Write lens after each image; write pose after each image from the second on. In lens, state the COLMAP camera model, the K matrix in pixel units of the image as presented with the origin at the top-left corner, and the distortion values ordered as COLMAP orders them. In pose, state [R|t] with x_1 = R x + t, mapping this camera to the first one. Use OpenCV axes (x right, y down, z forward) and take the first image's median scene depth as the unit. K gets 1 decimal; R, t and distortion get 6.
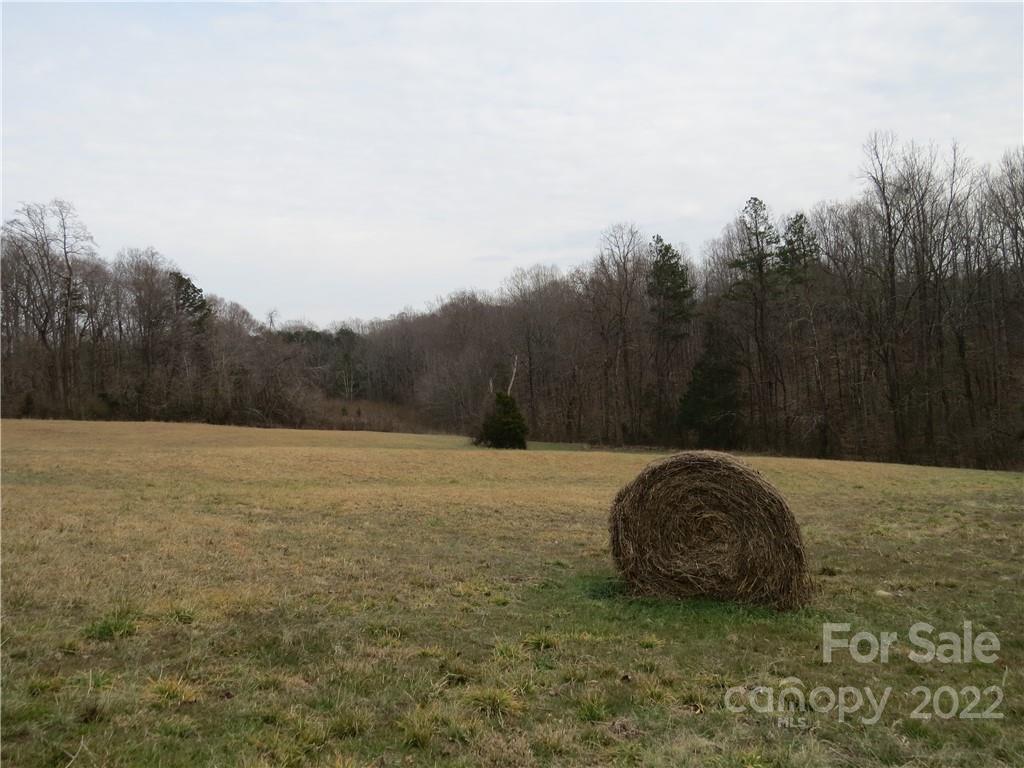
lens RADIAL K [[720.3, 0, 516.4], [0, 720.3, 384.1], [0, 0, 1]] dist [-0.031869, 0.012146]
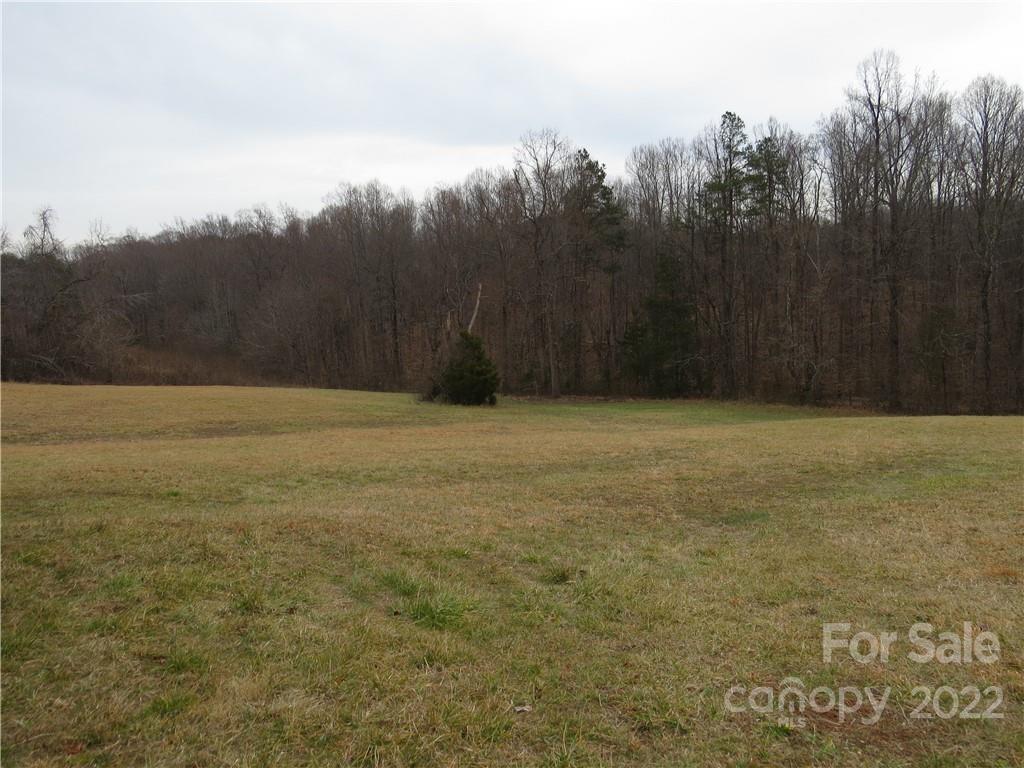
lens RADIAL K [[720.3, 0, 516.4], [0, 720.3, 384.1], [0, 0, 1]] dist [-0.031869, 0.012146]
pose [[0.920339, -0.021732, 0.390518, -0.263721], [-0.009239, 0.996969, 0.077255, 0.007168], [-0.391013, -0.074709, 0.917348, 0.275591]]
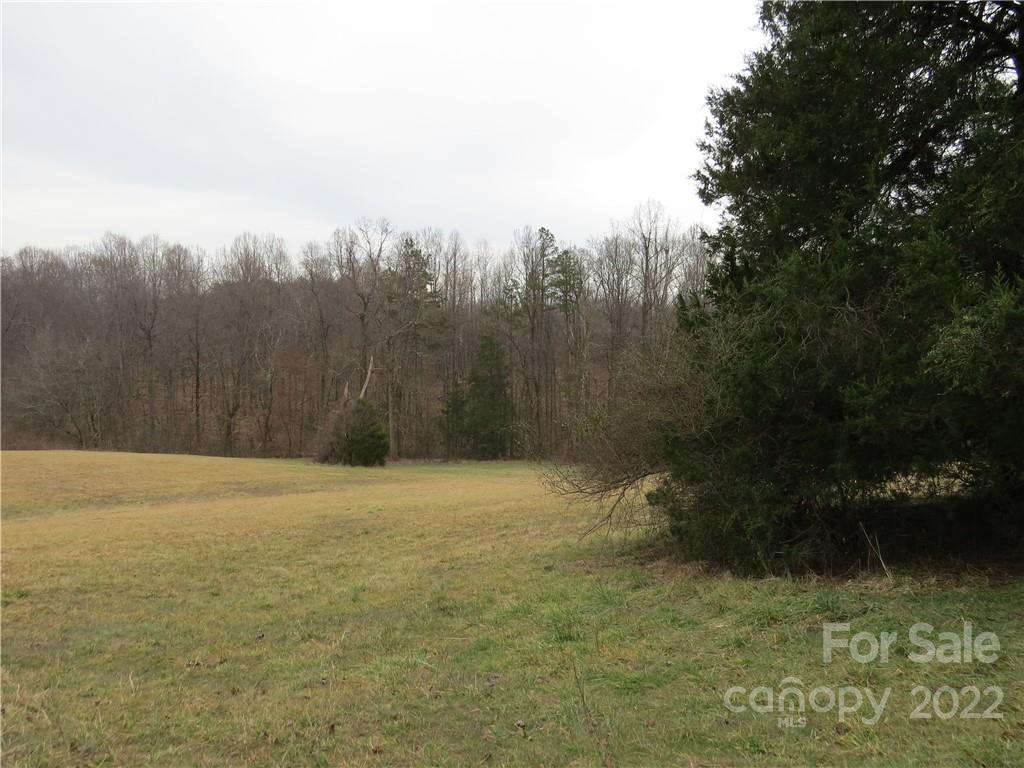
lens RADIAL K [[720.3, 0, 516.4], [0, 720.3, 384.1], [0, 0, 1]] dist [-0.031869, 0.012146]
pose [[0.650446, 0.041344, 0.758427, -0.527879], [-0.035488, 0.999081, -0.024028, 0.005962], [-0.758723, -0.011286, 0.651315, 0.318005]]
